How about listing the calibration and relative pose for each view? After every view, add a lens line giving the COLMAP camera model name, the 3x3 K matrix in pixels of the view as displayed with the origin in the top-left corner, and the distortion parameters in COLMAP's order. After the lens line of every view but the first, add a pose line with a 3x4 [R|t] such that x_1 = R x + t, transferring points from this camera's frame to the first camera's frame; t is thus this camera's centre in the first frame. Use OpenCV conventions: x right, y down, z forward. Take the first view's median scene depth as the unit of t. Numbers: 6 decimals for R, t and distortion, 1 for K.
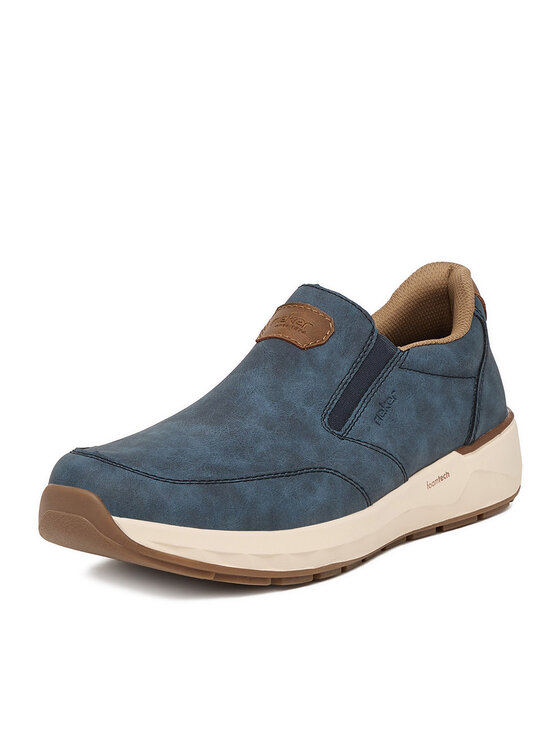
lens RADIAL K [[1214.3, 0, 280.4], [0, 1214.3, 373.1], [0, 0, 1]] dist [0.062689, 0.000000]
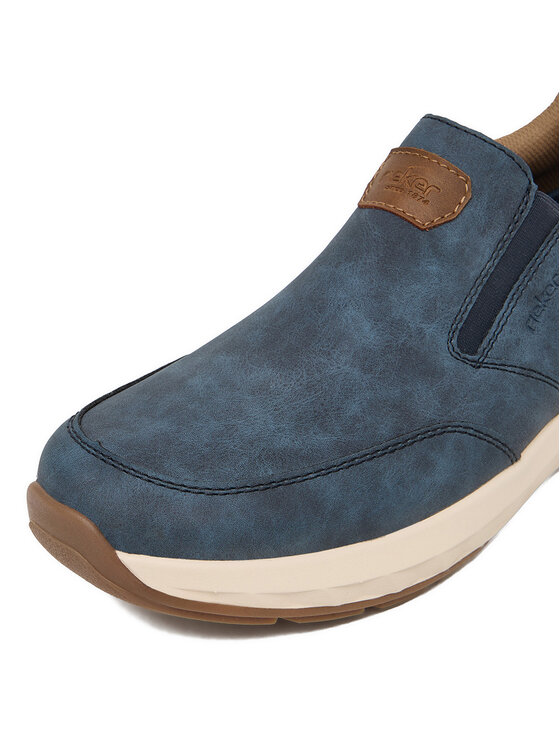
lens RADIAL K [[1197.0, 0, 280.1], [0, 1197.0, 372.8], [0, 0, 1]] dist [-0.035241, 0.000000]
pose [[0.992636, 0.018469, -0.119719, 0.021847], [0.011802, 0.968860, 0.247326, -0.116205], [0.120559, -0.246918, 0.961508, 0.350671]]
